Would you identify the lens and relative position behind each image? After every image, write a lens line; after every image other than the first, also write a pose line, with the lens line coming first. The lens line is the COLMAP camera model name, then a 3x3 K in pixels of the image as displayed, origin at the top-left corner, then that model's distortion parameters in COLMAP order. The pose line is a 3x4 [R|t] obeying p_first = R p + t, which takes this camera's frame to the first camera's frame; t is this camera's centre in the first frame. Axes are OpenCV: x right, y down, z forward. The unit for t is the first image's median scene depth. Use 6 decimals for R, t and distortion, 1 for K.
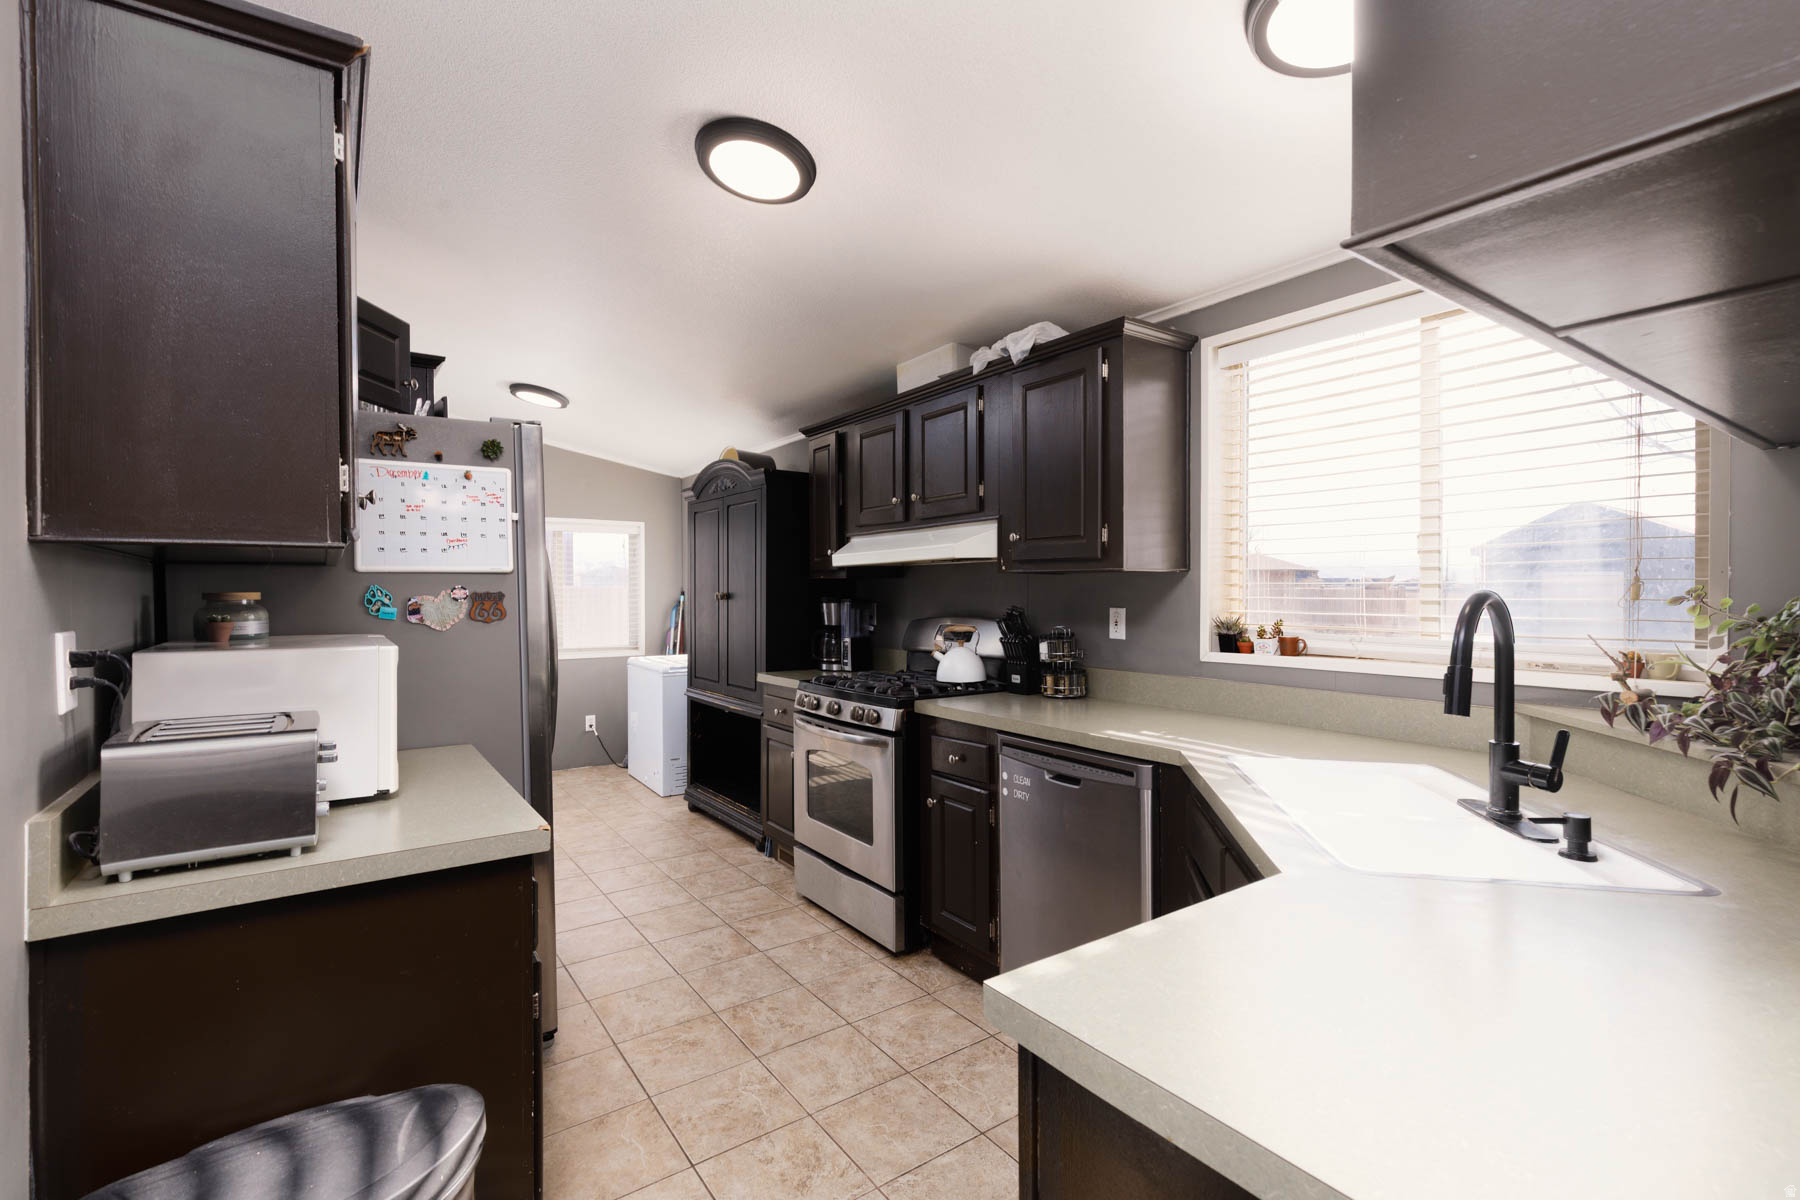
lens RADIAL K [[813.0, 0, 900.0], [0, 813.0, 600.0], [0, 0, 1]] dist [-0.001580, -0.000230]
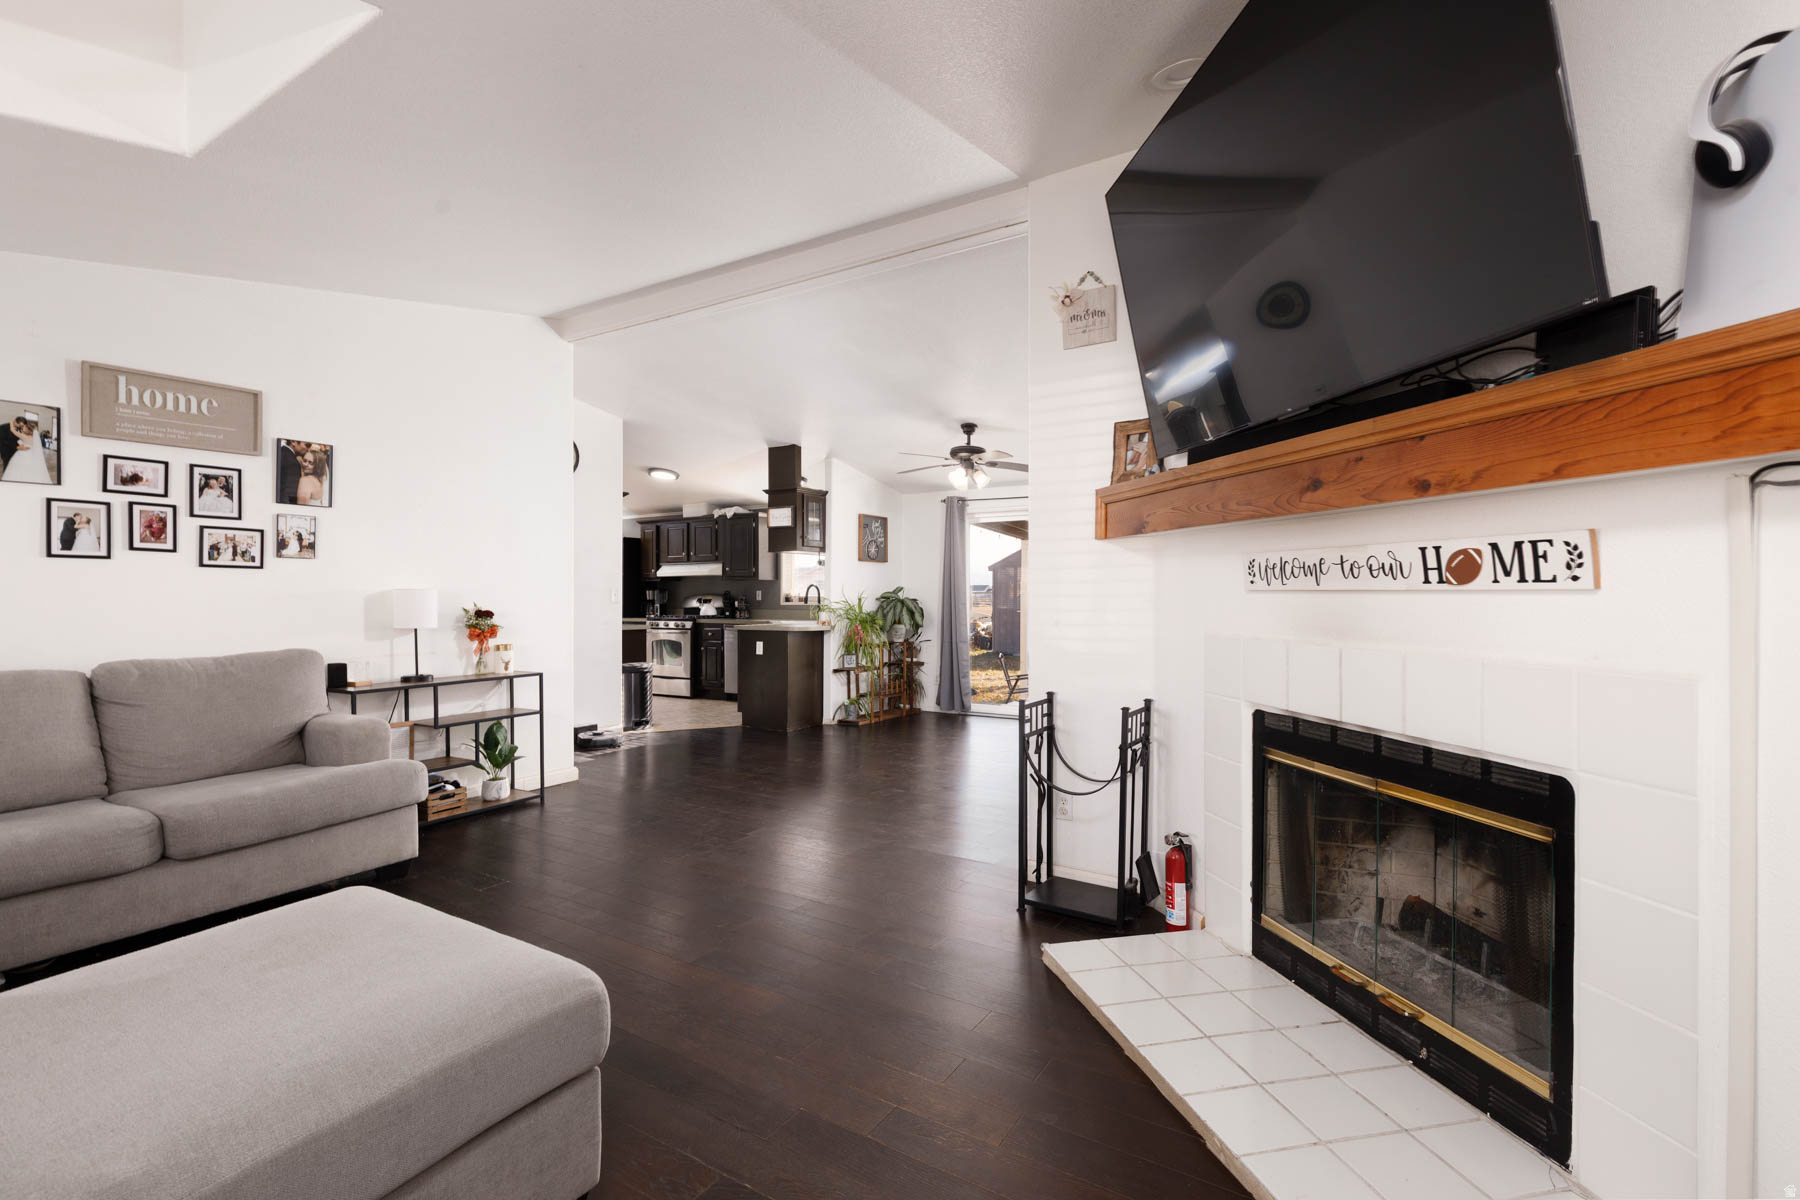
lens RADIAL K [[813.0, 0, 900.0], [0, 813.0, 600.0], [0, 0, 1]] dist [-0.001580, -0.000230]
pose [[0.924008, 0.002404, 0.382365, -0.459900], [-0.000476, 0.999987, -0.005136, 0.062567], [-0.382372, 0.004564, 0.923997, -2.244203]]
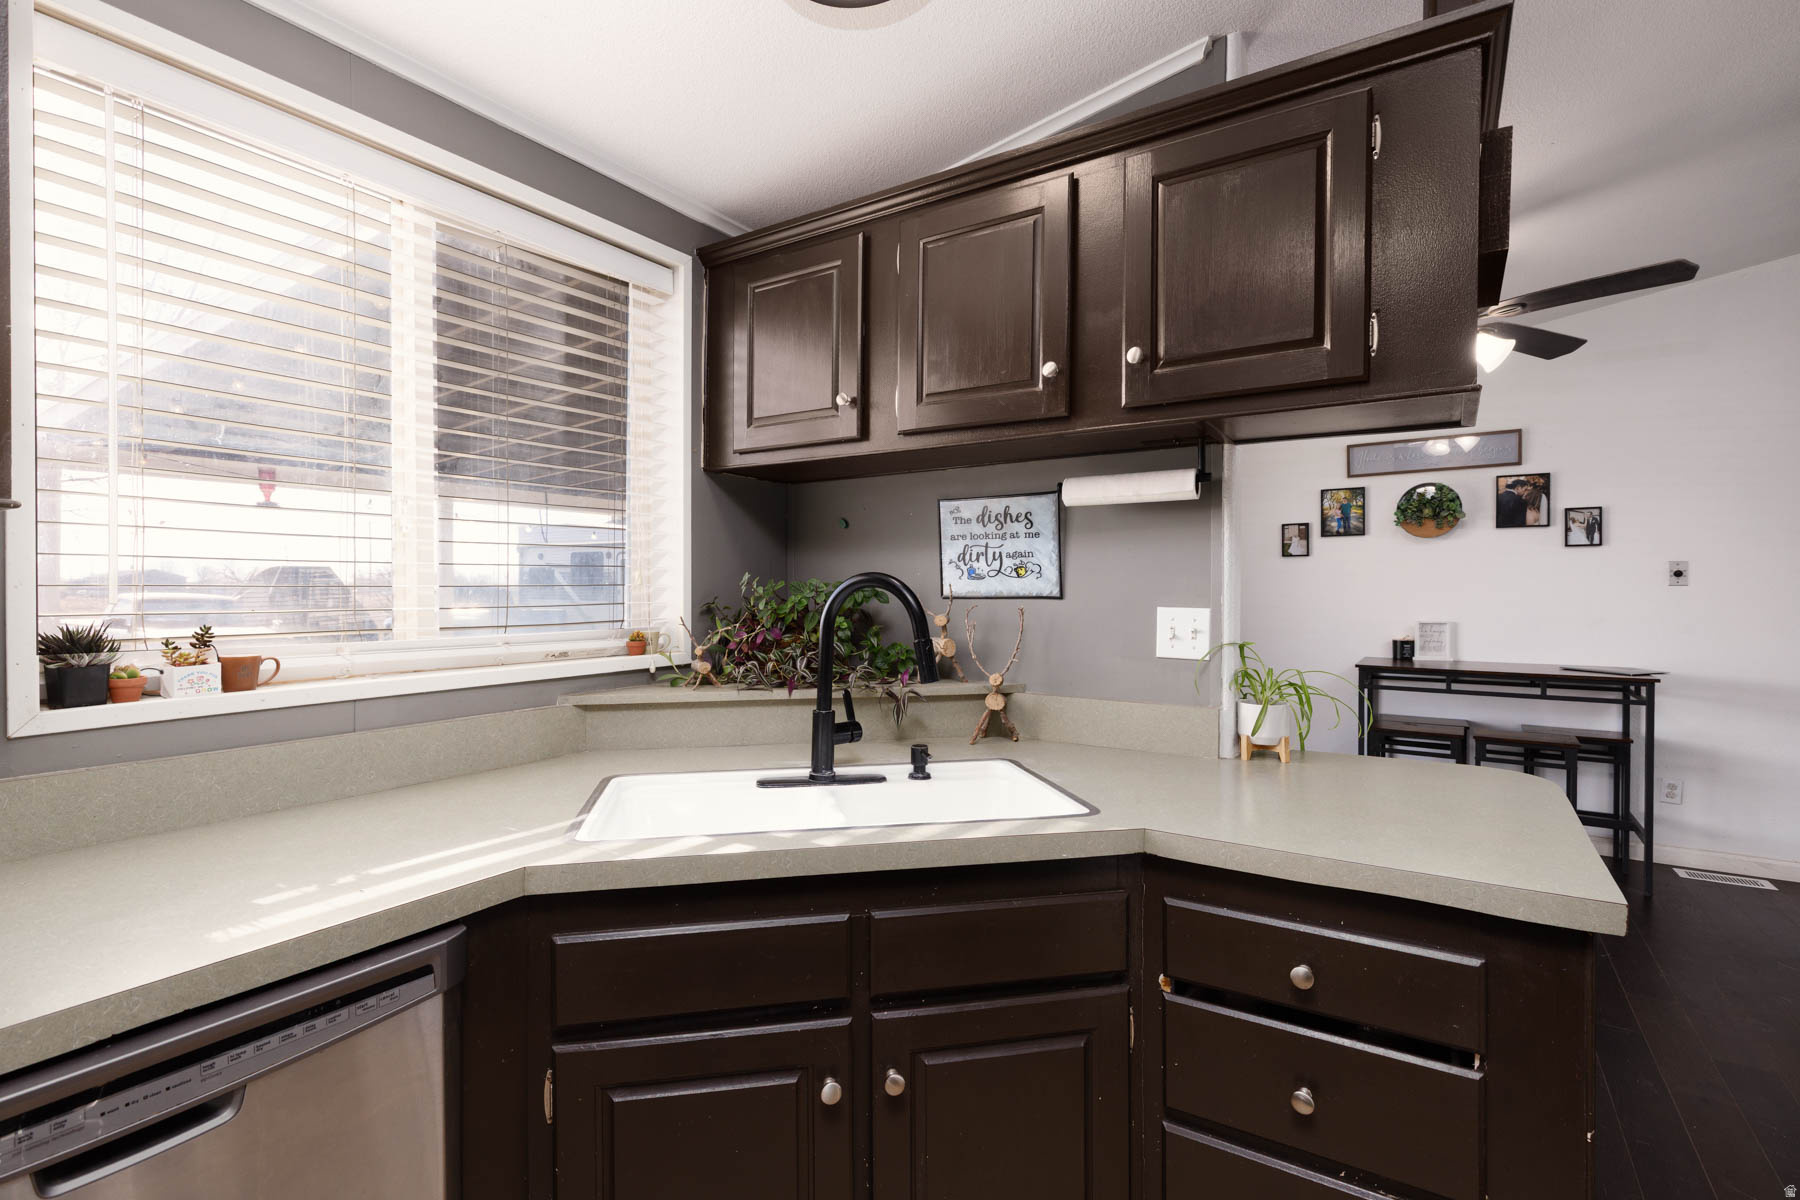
lens RADIAL K [[813.0, 0, 900.0], [0, 813.0, 600.0], [0, 0, 1]] dist [-0.001580, -0.000230]
pose [[-0.359706, -0.012524, 0.932982, -0.149589], [0.010535, 0.999792, 0.017482, 0.003297], [-0.933006, 0.016117, -0.359499, 0.633978]]
